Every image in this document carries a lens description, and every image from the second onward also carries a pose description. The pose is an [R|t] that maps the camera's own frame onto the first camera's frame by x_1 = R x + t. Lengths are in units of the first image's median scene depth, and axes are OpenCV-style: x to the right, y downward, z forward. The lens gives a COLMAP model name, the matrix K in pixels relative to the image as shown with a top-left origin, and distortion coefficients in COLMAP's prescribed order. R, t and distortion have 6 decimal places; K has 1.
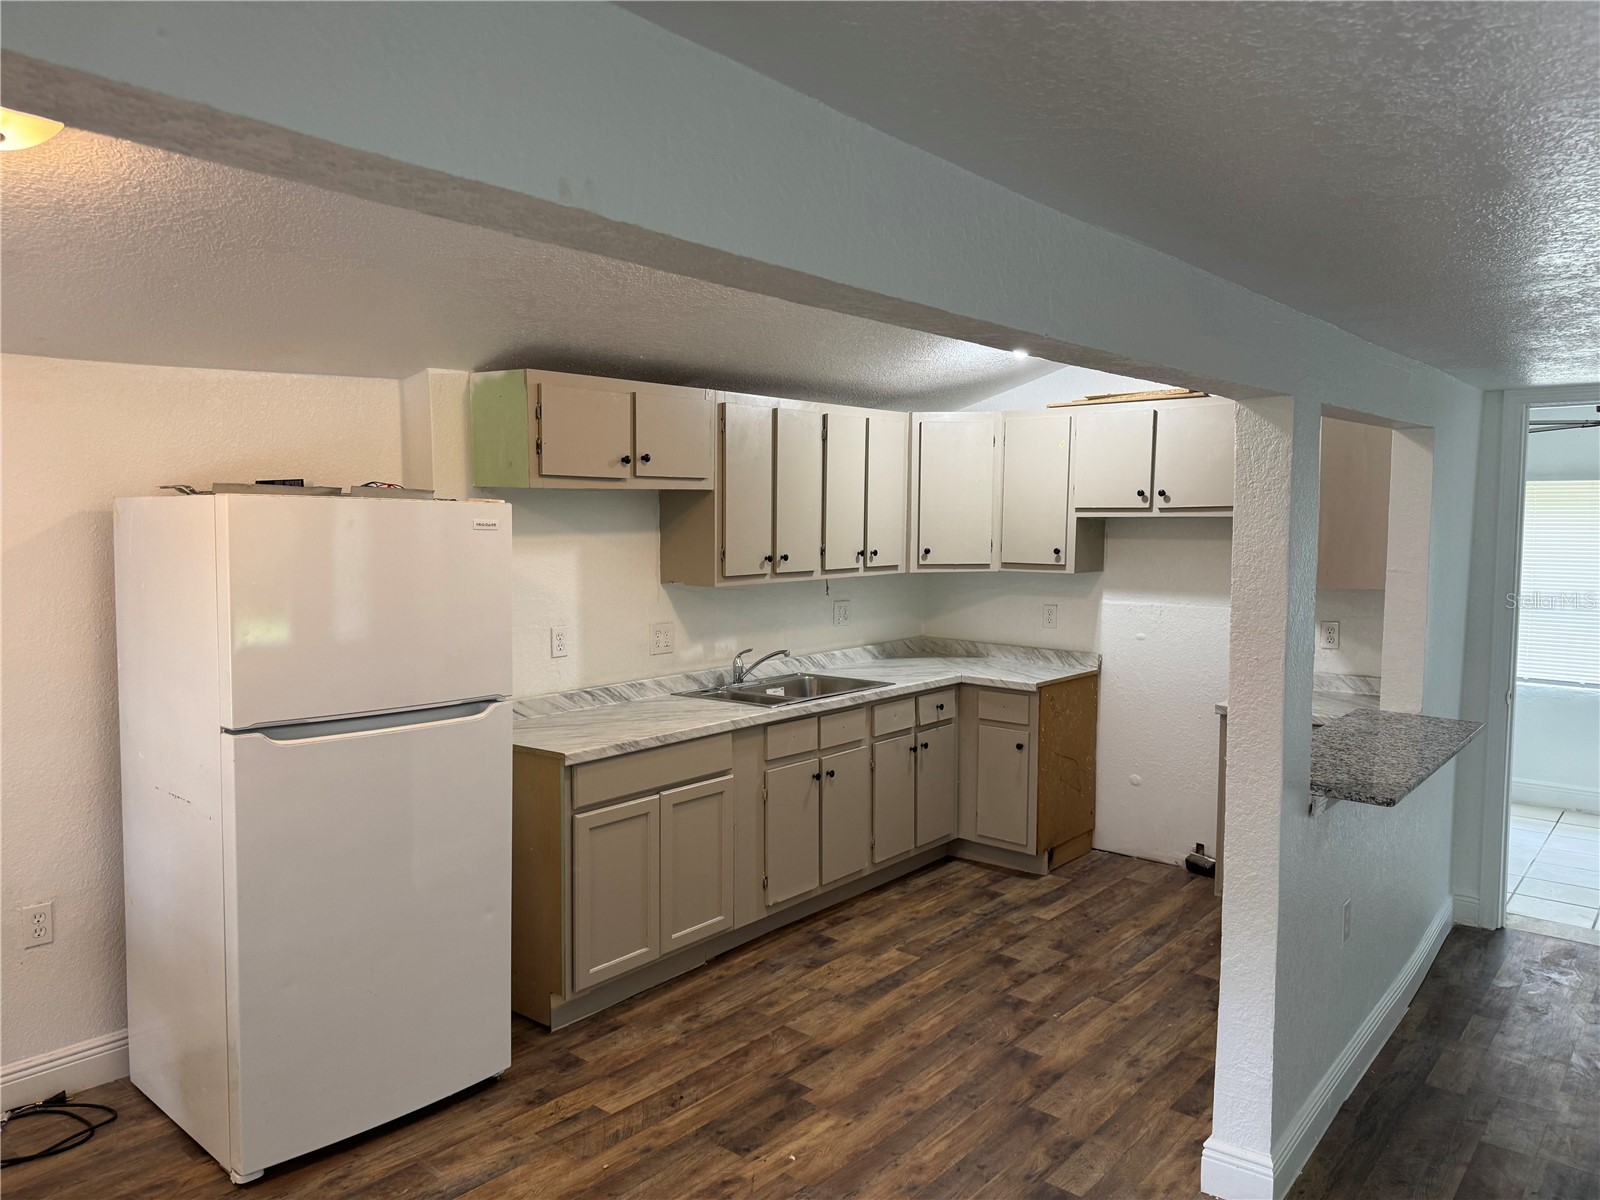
lens RADIAL K [[1108.5, 0, 796.3], [0, 1108.5, 608.4], [0, 0, 1]] dist [0.187088, -0.407208]
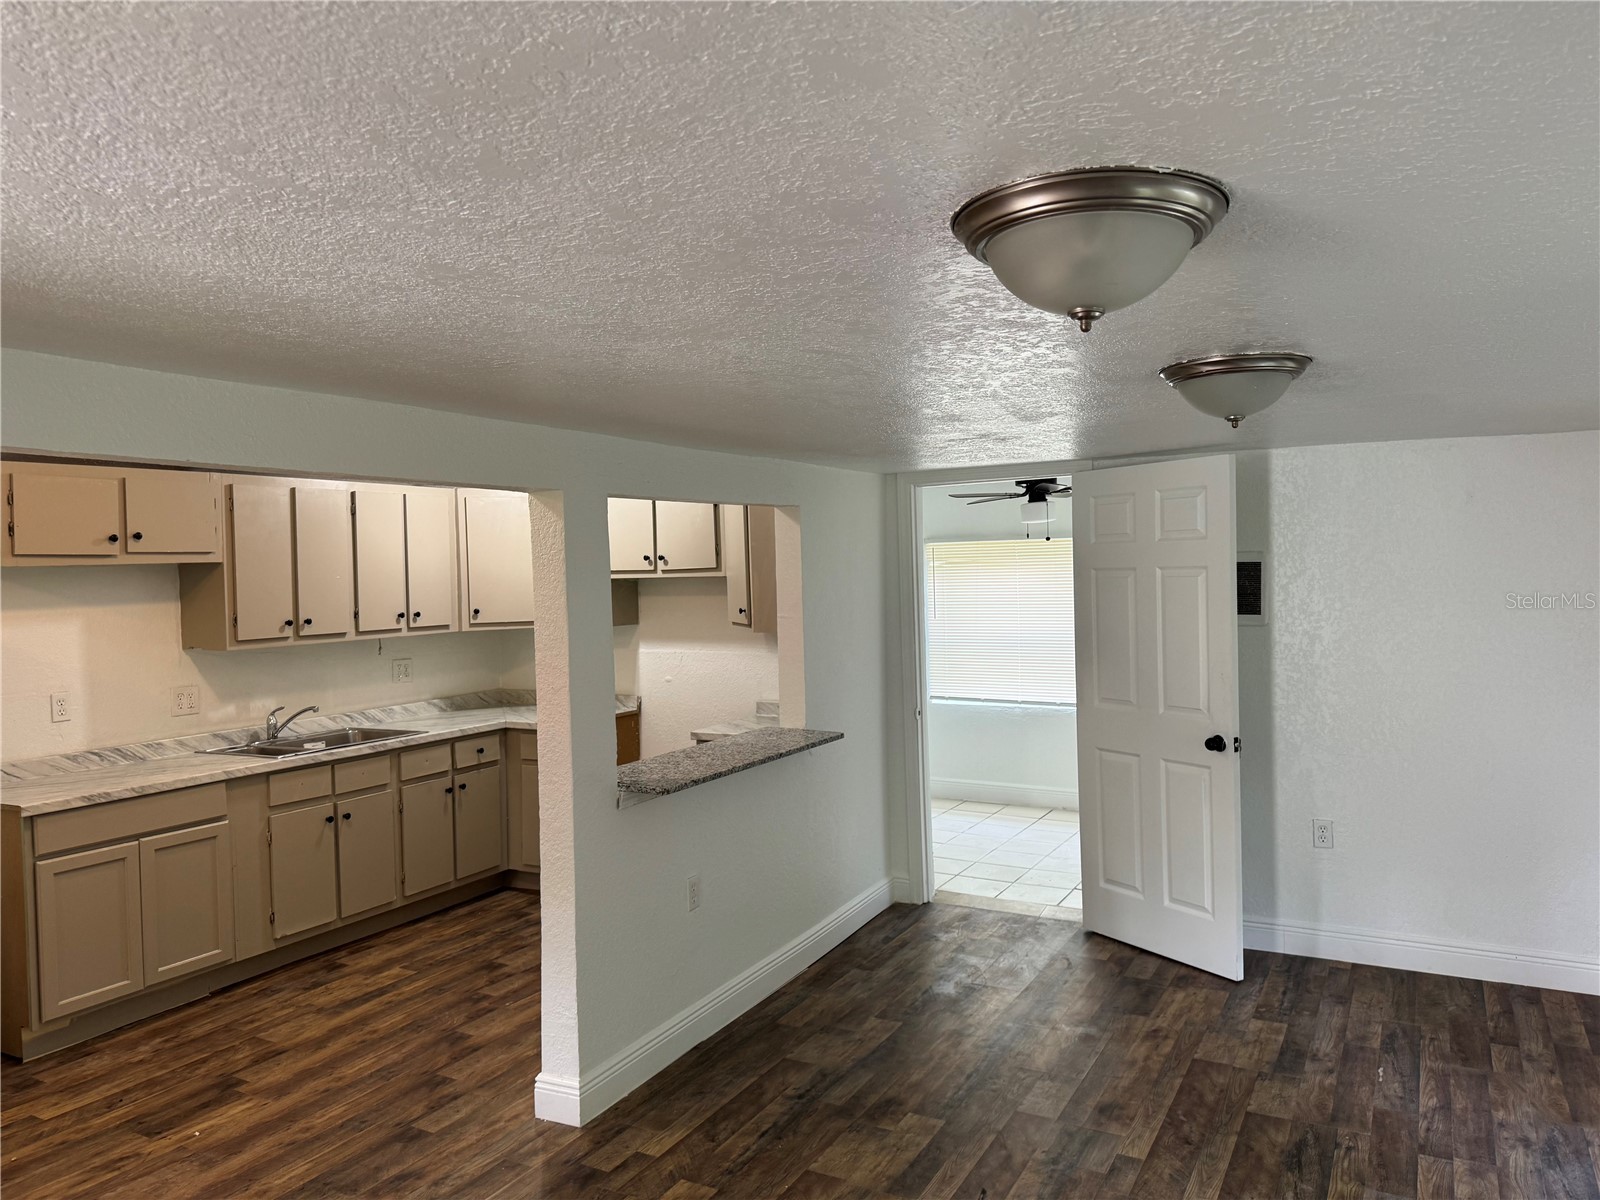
lens RADIAL K [[1130.5, 0, 824.4], [0, 1130.5, 598.8], [0, 0, 1]] dist [-0.004469, -0.007155]
pose [[0.976990, -0.027194, 0.211545, 0.263417], [0.039661, 0.997703, -0.054912, 0.013874], [-0.209566, 0.062039, 0.975824, -0.204154]]
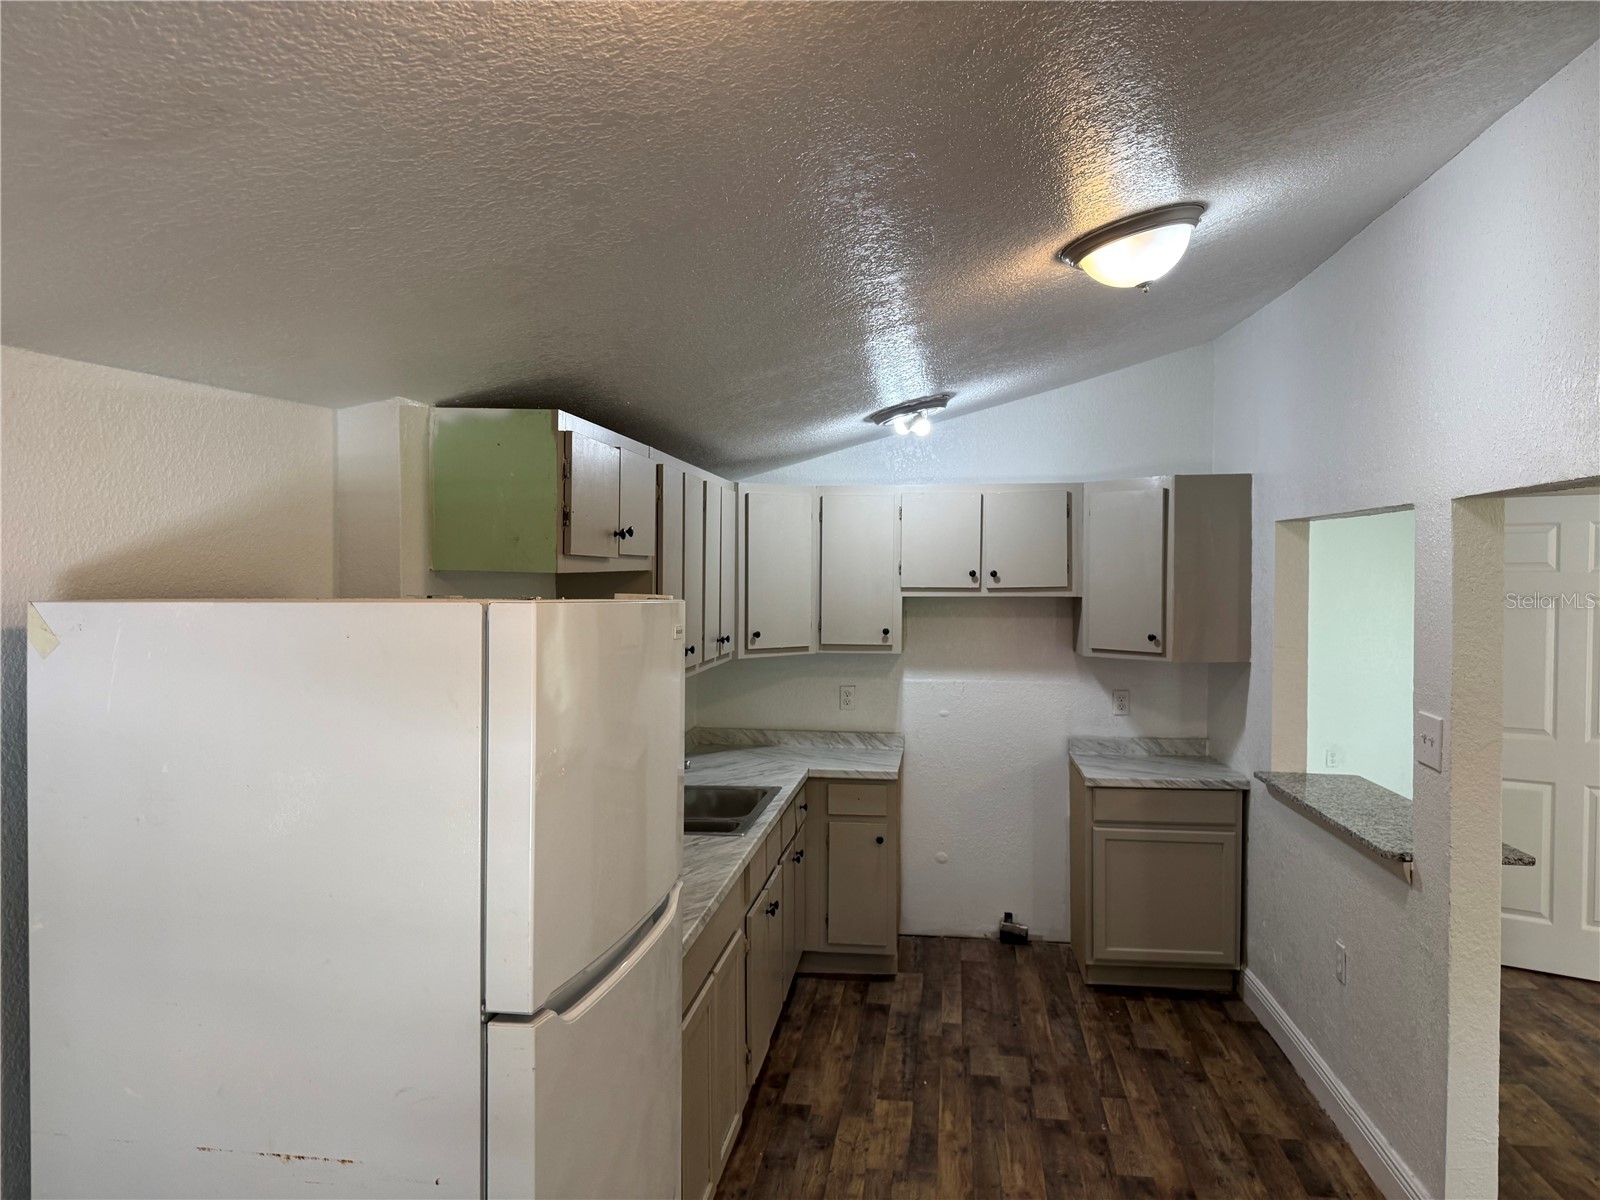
lens RADIAL K [[1124.2, 0, 813.1], [0, 1124.2, 597.7], [0, 0, 1]] dist [0.092459, -0.147932]
pose [[0.835693, -0.010434, 0.549098, -0.414882], [0.045545, 0.997692, -0.050359, -0.039681], [-0.547305, 0.067094, 0.834240, 0.255825]]
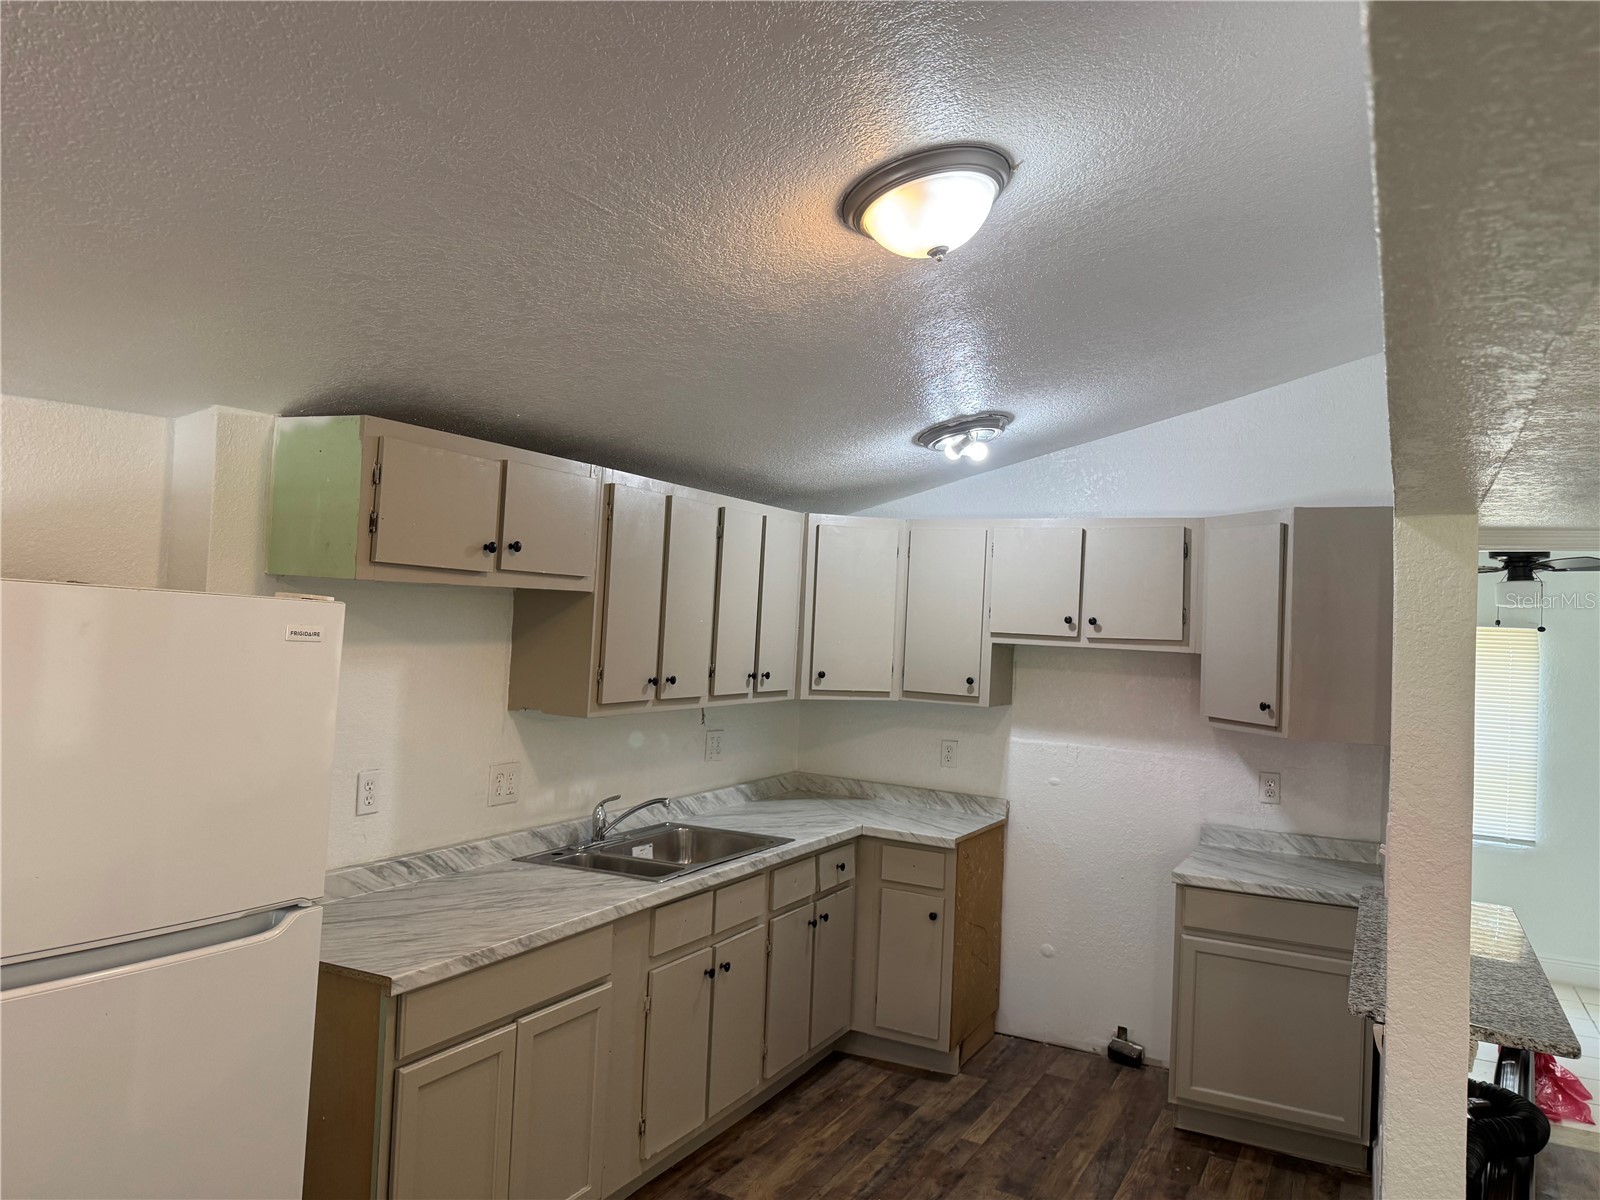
lens RADIAL K [[1109.9, 0, 805.8], [0, 1109.9, 589.8], [0, 0, 1]] dist [0.165490, -0.350313]
pose [[0.975882, 0.049126, 0.212699, -0.093423], [-0.025157, 0.993166, -0.113965, -0.022667], [-0.216844, 0.105865, 0.970449, 0.207847]]
